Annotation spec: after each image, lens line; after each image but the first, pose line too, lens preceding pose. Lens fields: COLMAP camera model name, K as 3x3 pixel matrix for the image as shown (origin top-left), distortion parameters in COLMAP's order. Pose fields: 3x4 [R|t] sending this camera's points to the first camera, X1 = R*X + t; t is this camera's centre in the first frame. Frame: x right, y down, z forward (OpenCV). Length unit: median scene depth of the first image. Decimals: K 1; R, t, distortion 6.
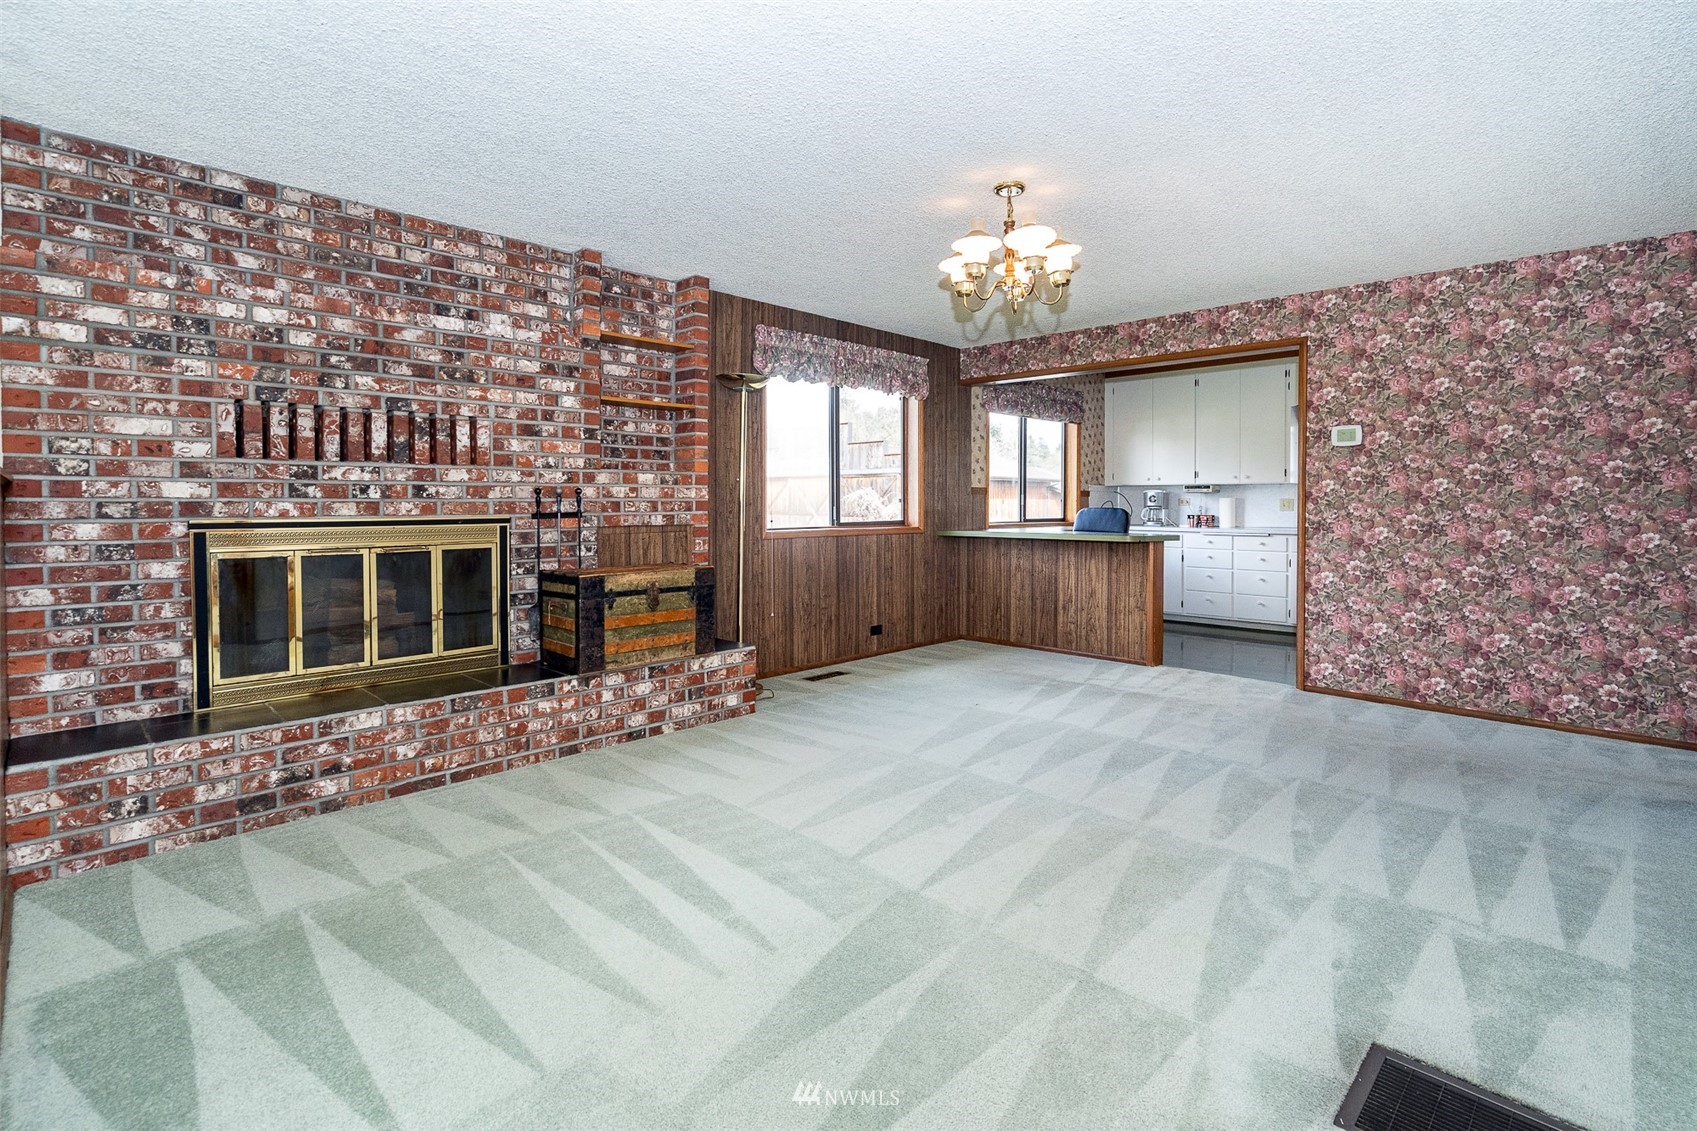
lens RADIAL K [[803.7, 0, 851.7], [0, 803.7, 513.2], [0, 0, 1]] dist [-0.000082, 0.000522]
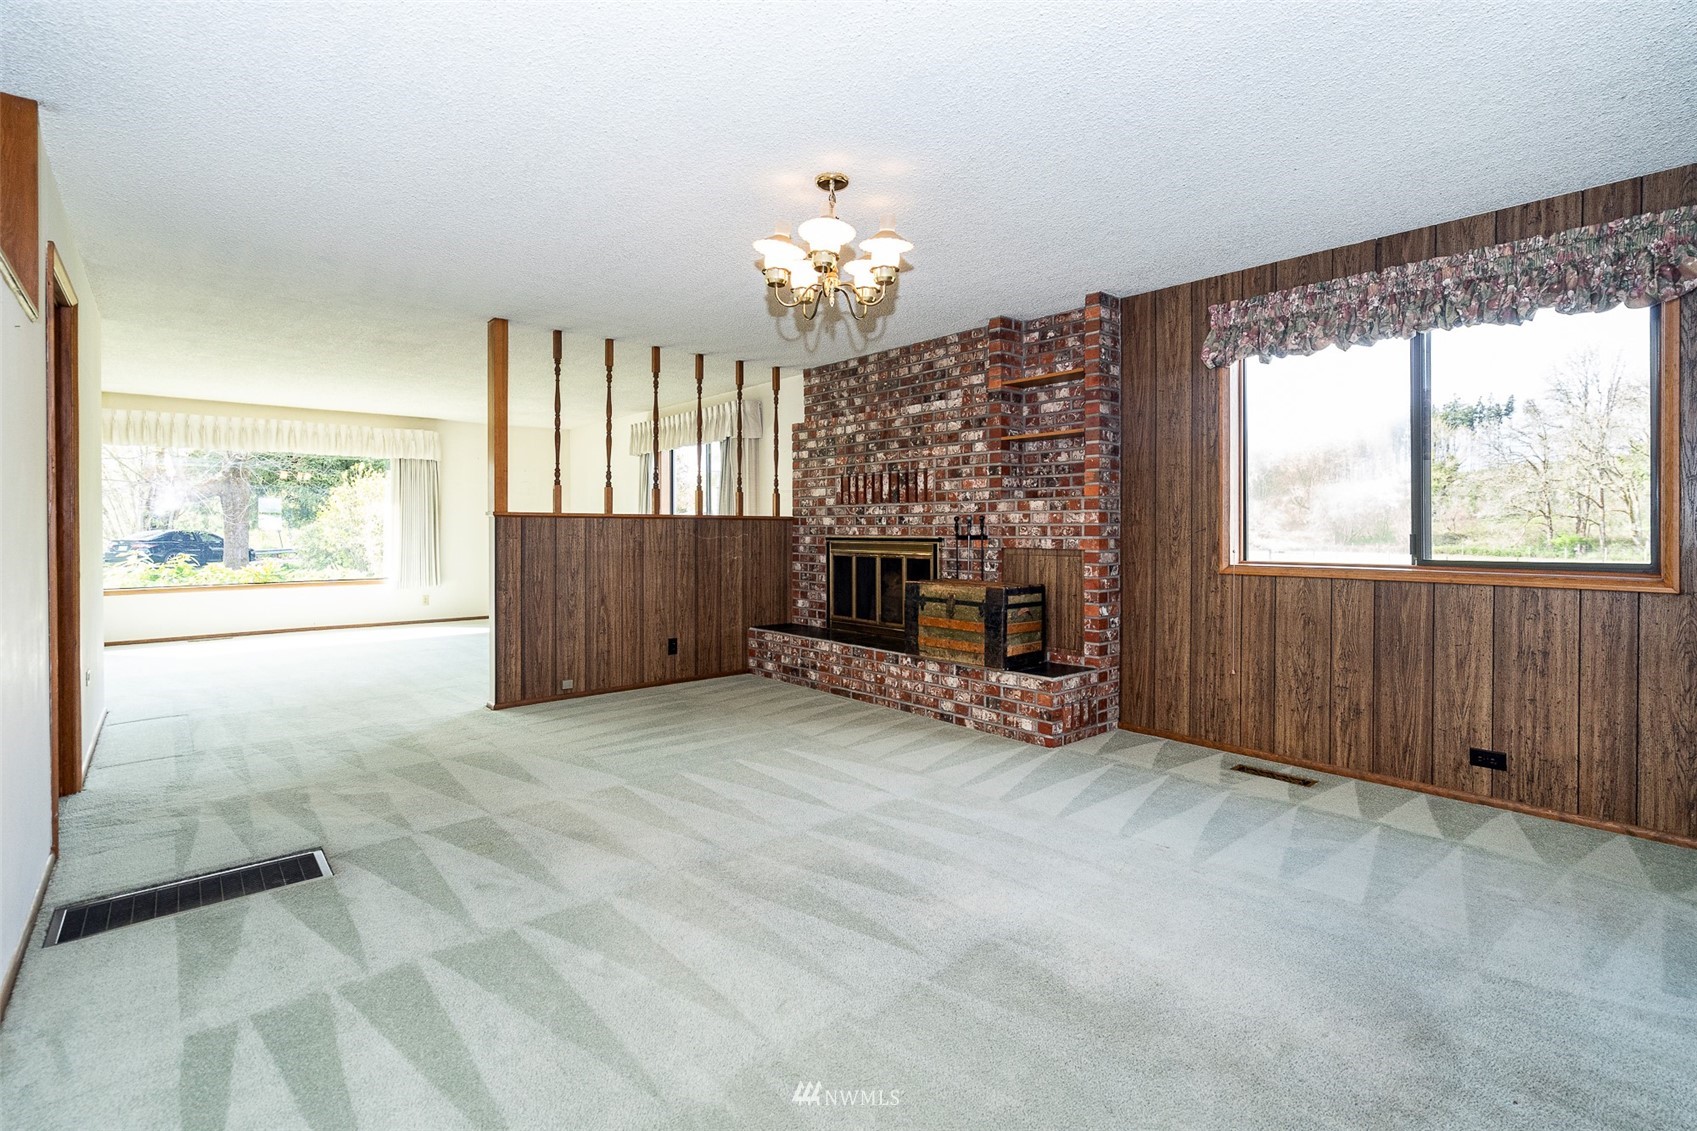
lens RADIAL K [[780.3, 0, 859.2], [0, 780.3, 532.3], [0, 0, 1]] dist [-0.000805, -0.000344]
pose [[-0.063621, 0.005741, -0.997958, 0.913856], [-0.014009, 0.999880, 0.006645, -0.011592], [0.997876, 0.014403, -0.063533, 0.931459]]
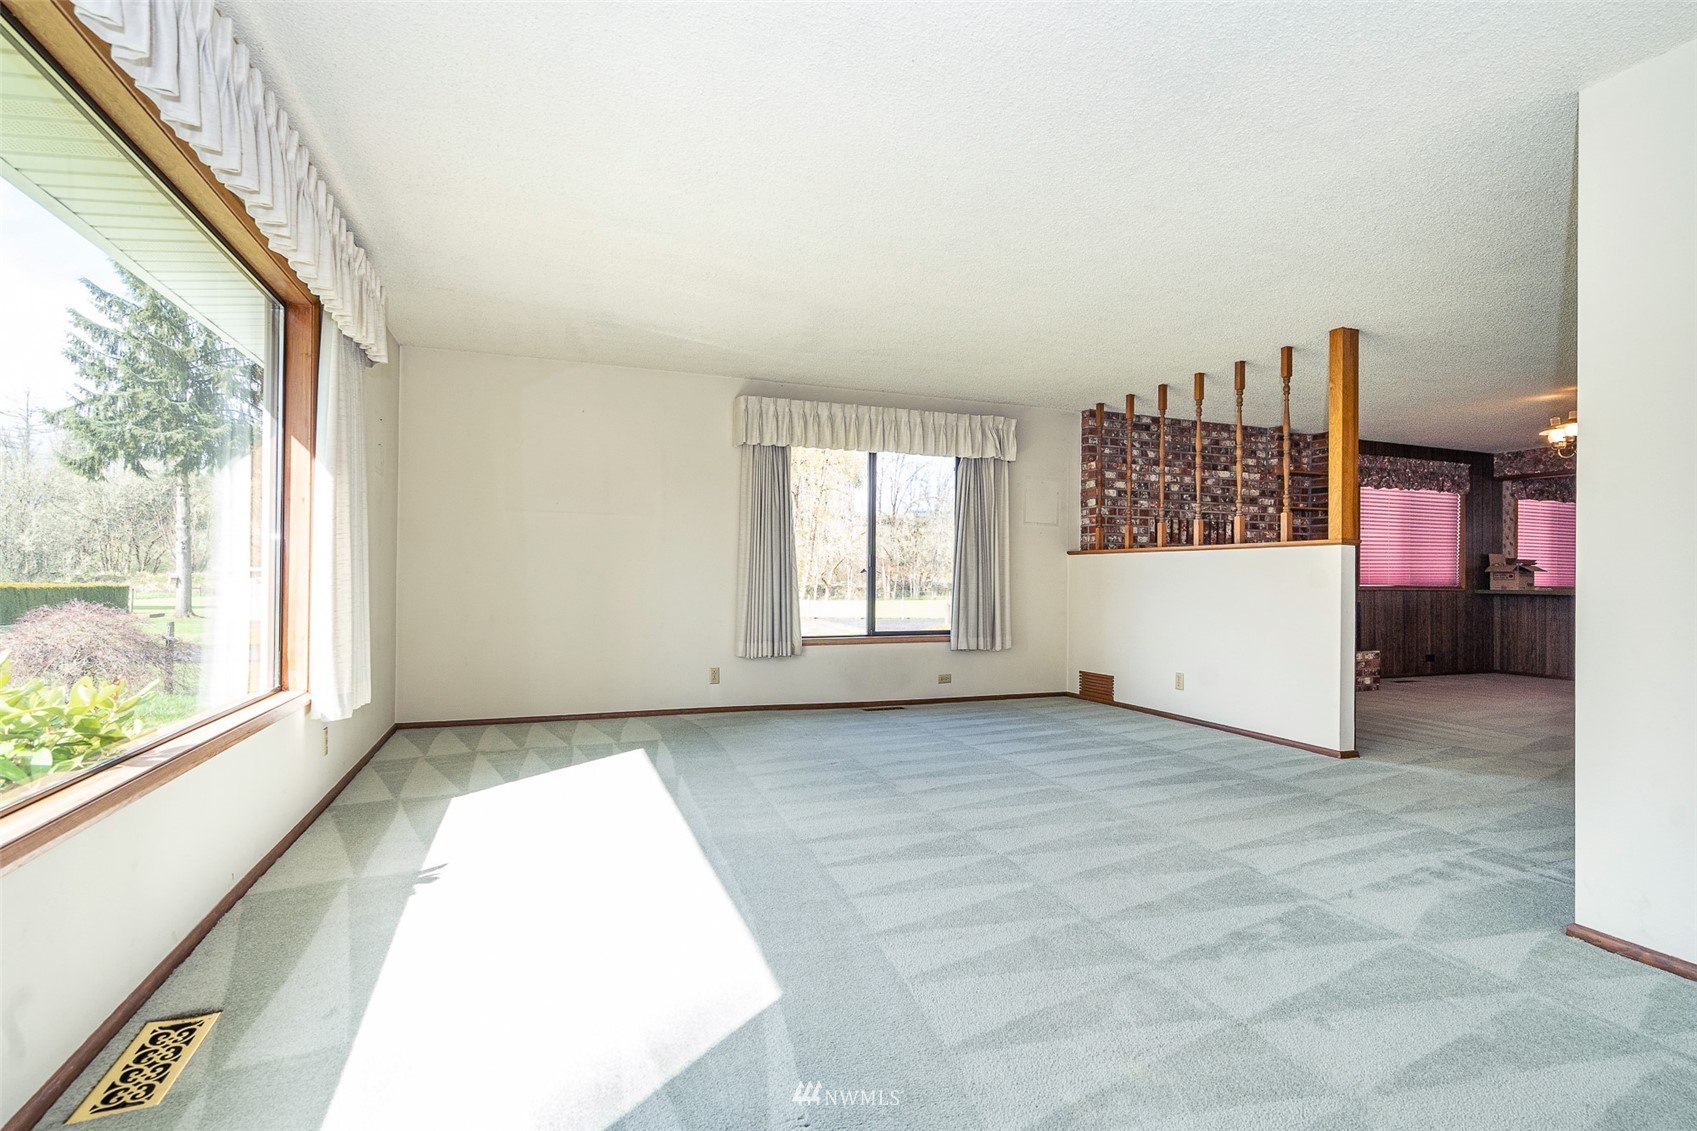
lens RADIAL K [[810.0, 0, 848.5], [0, 810.0, 565.5], [0, 0, 1]] dist [0.002032, 0.000580]
pose [[0.910019, 0.005282, -0.414532, -0.483017], [-0.016198, 0.999608, -0.022822, 0.048555], [0.414249, 0.027483, 0.909748, -1.138814]]
